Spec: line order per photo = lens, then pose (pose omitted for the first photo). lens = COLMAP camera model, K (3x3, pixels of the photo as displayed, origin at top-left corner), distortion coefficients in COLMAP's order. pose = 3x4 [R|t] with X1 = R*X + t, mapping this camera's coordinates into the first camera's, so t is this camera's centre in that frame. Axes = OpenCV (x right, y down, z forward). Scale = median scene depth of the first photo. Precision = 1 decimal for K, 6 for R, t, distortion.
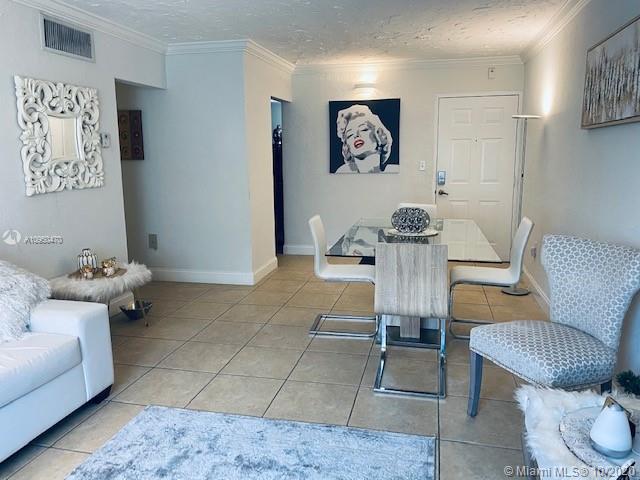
lens RADIAL K [[500.7, 0, 320.0], [0, 500.7, 240.0], [0, 0, 1]] dist [0.023947, -0.003566]
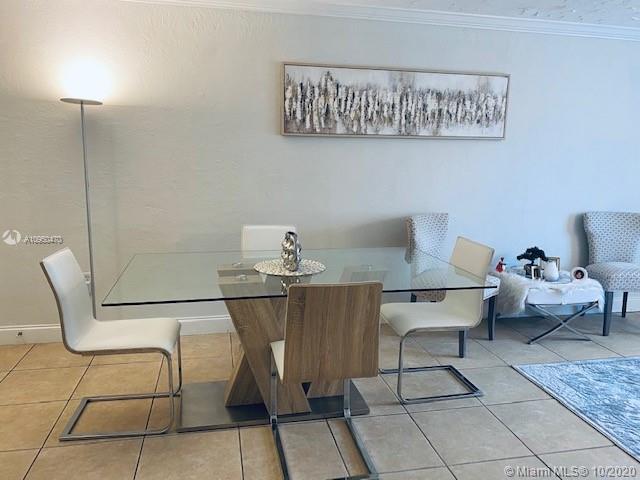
lens RADIAL K [[494.9, 0, 320.0], [0, 494.9, 240.0], [0, 0, 1]] dist [0.033621, -0.052581]
pose [[-0.432756, -0.155745, 0.887956, -0.591450], [0.144713, 0.960190, 0.238943, -0.285735], [-0.889820, 0.231903, -0.392990, 1.628798]]
